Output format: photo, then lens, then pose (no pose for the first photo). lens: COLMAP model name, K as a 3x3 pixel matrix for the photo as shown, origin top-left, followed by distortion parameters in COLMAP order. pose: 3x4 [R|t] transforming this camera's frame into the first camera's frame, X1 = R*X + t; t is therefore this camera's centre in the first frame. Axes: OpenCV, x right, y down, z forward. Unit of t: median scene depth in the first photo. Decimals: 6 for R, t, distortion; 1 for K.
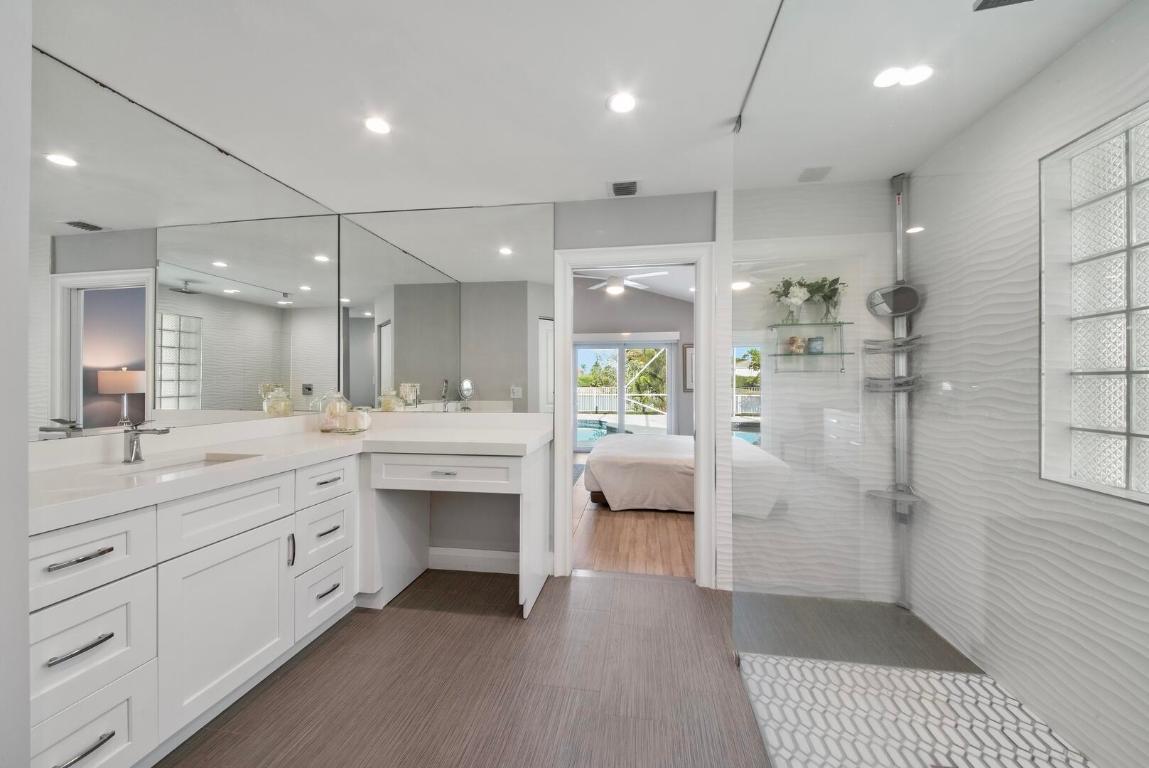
lens RADIAL K [[430.1, 0, 581.4], [0, 430.1, 379.6], [0, 0, 1]] dist [-0.000308, -0.000042]
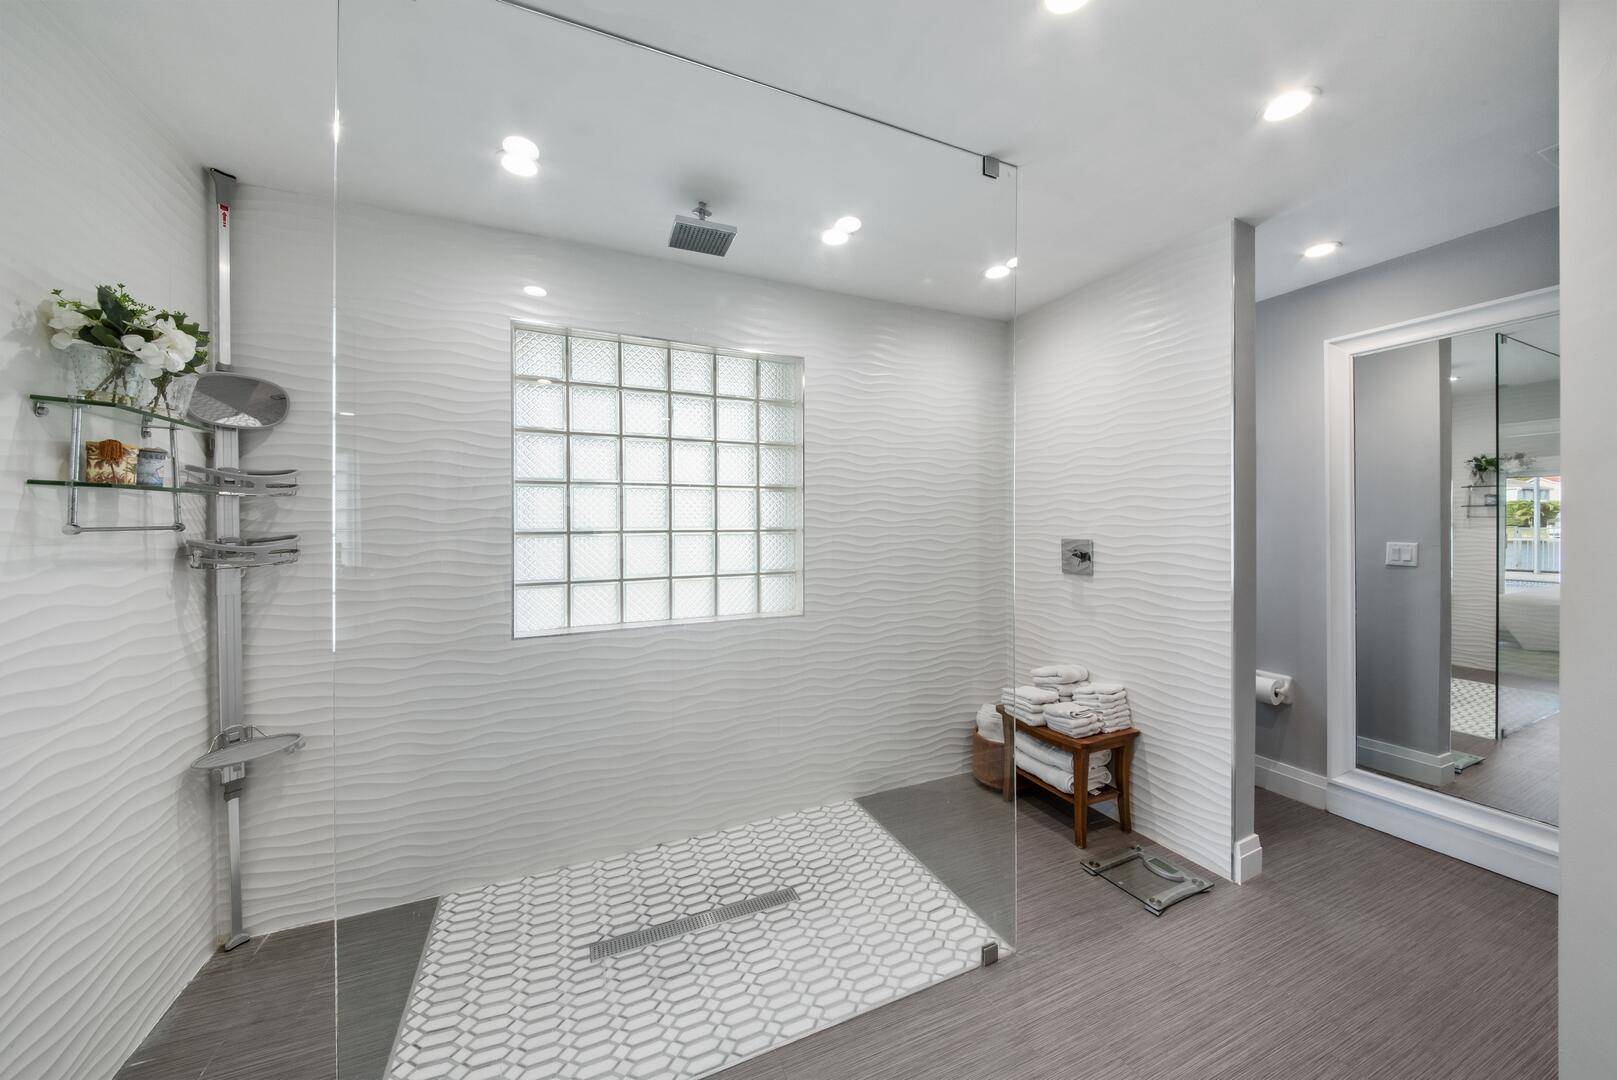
lens RADIAL K [[571.6, 0, 813.9], [0, 571.6, 528.9], [0, 0, 1]] dist [-0.009046, -0.002397]
pose [[-0.543501, -0.006917, 0.839380, -0.362741], [-0.003283, 0.999976, 0.006115, -0.033358], [-0.839402, 0.000568, -0.543511, 0.987766]]
